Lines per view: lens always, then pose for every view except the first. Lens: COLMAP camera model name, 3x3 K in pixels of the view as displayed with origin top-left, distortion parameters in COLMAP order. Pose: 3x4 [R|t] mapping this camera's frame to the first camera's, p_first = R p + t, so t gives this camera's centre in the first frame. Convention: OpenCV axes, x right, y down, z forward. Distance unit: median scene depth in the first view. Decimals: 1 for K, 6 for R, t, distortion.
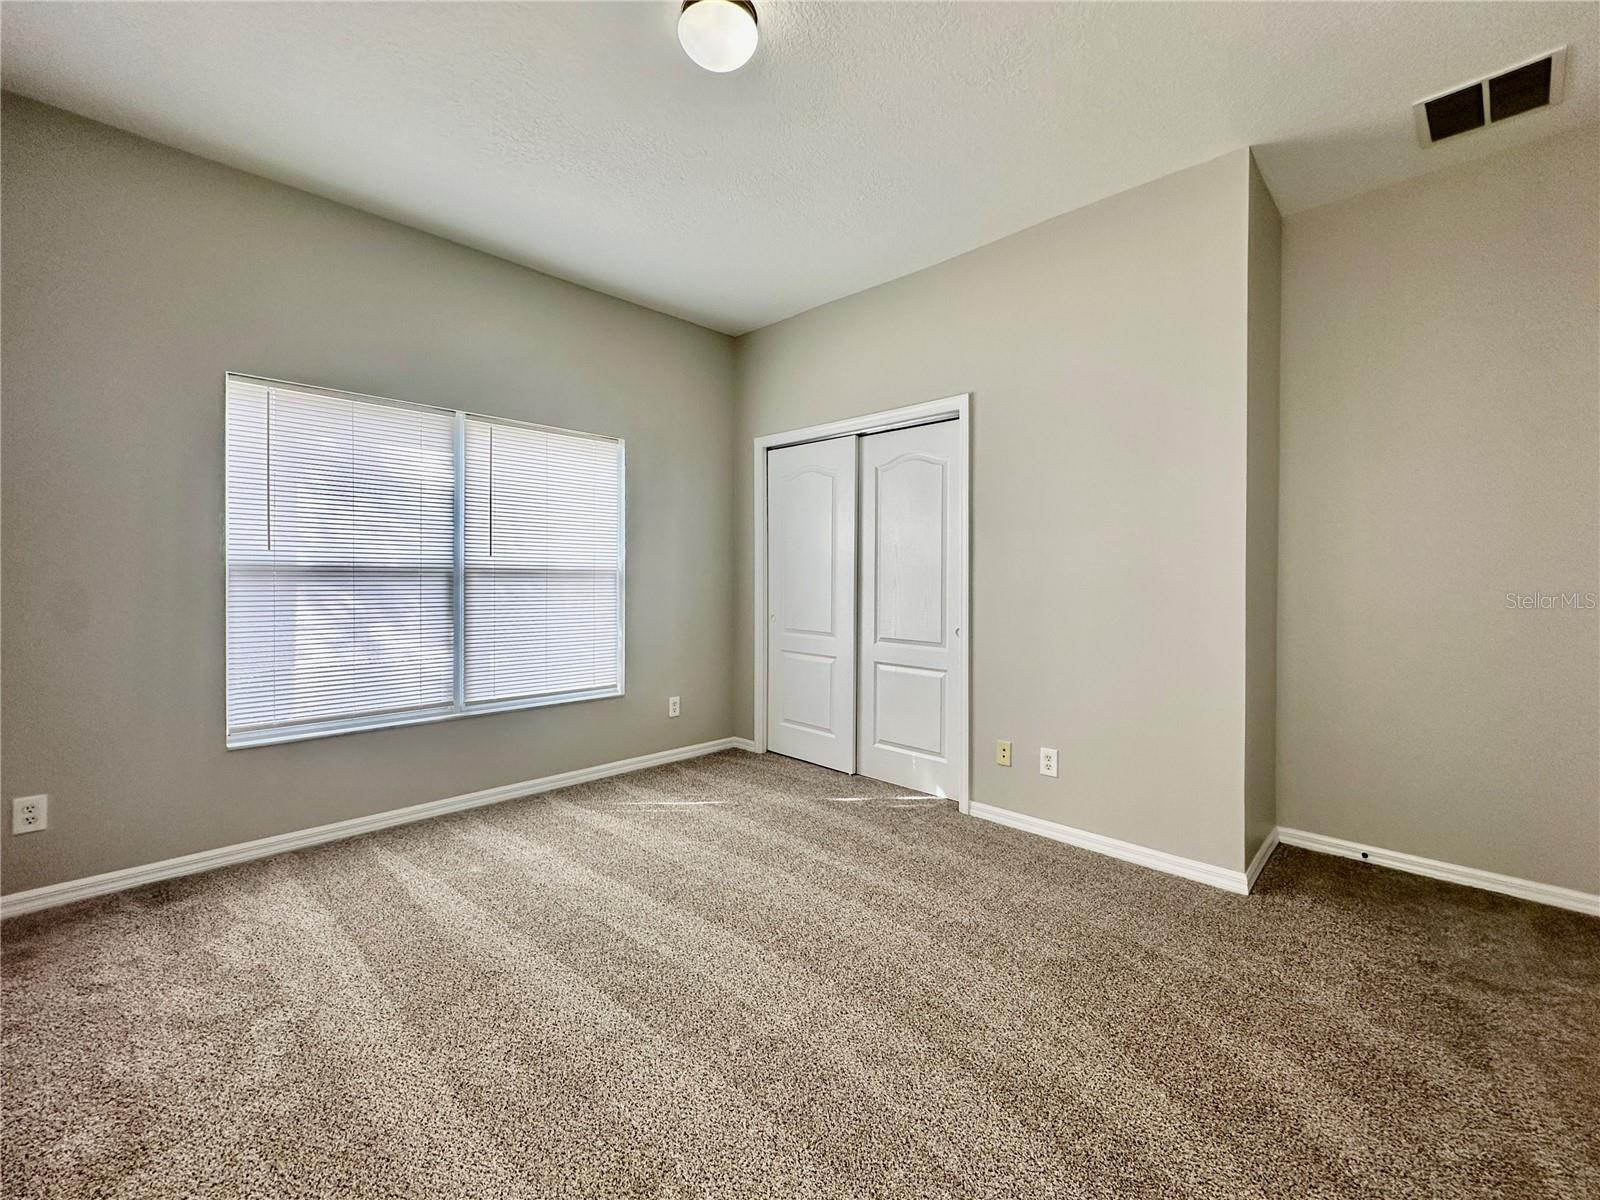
lens RADIAL K [[667.5, 0, 802.3], [0, 667.5, 605.0], [0, 0, 1]] dist [0.000492, 0.000156]
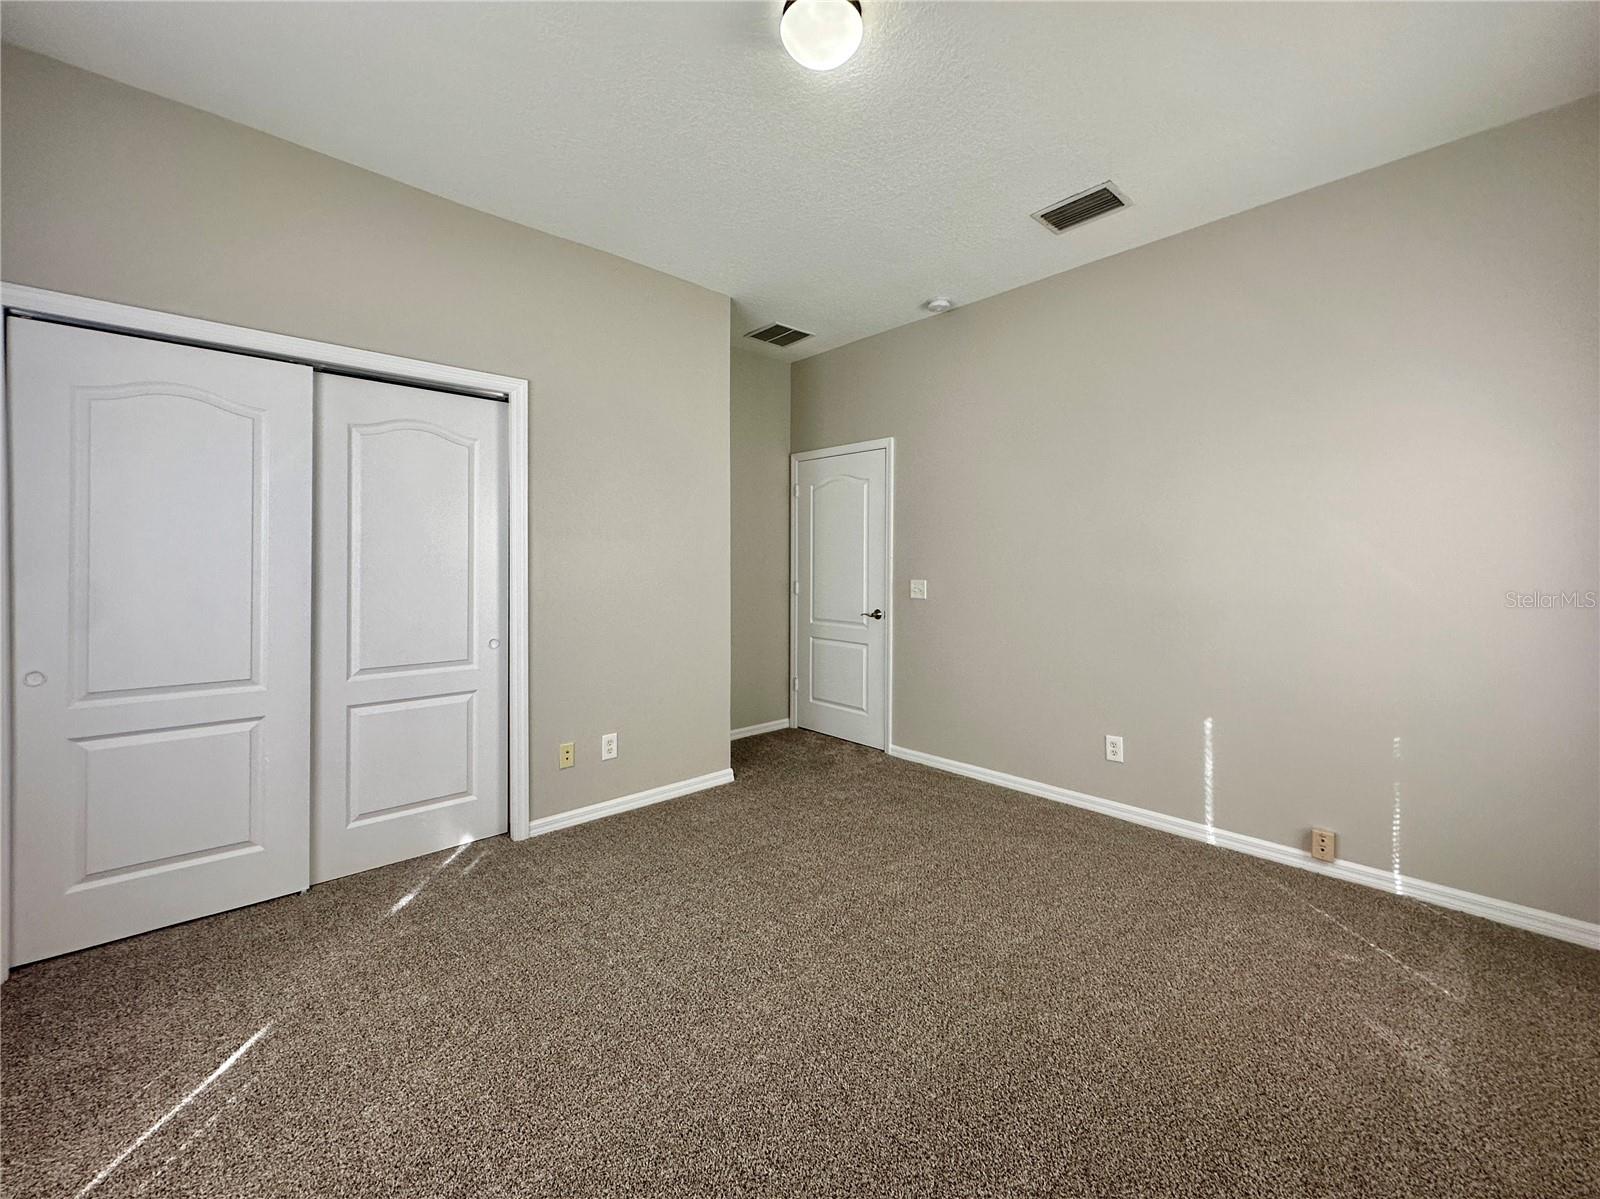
lens RADIAL K [[639.0, 0, 794.6], [0, 639.0, 599.6], [0, 0, 1]] dist [-0.001588, -0.000332]
pose [[0.065892, -0.054965, 0.996312, -0.610505], [0.052757, 0.997277, 0.051529, -0.040770], [-0.996431, 0.049167, 0.068613, 0.583484]]
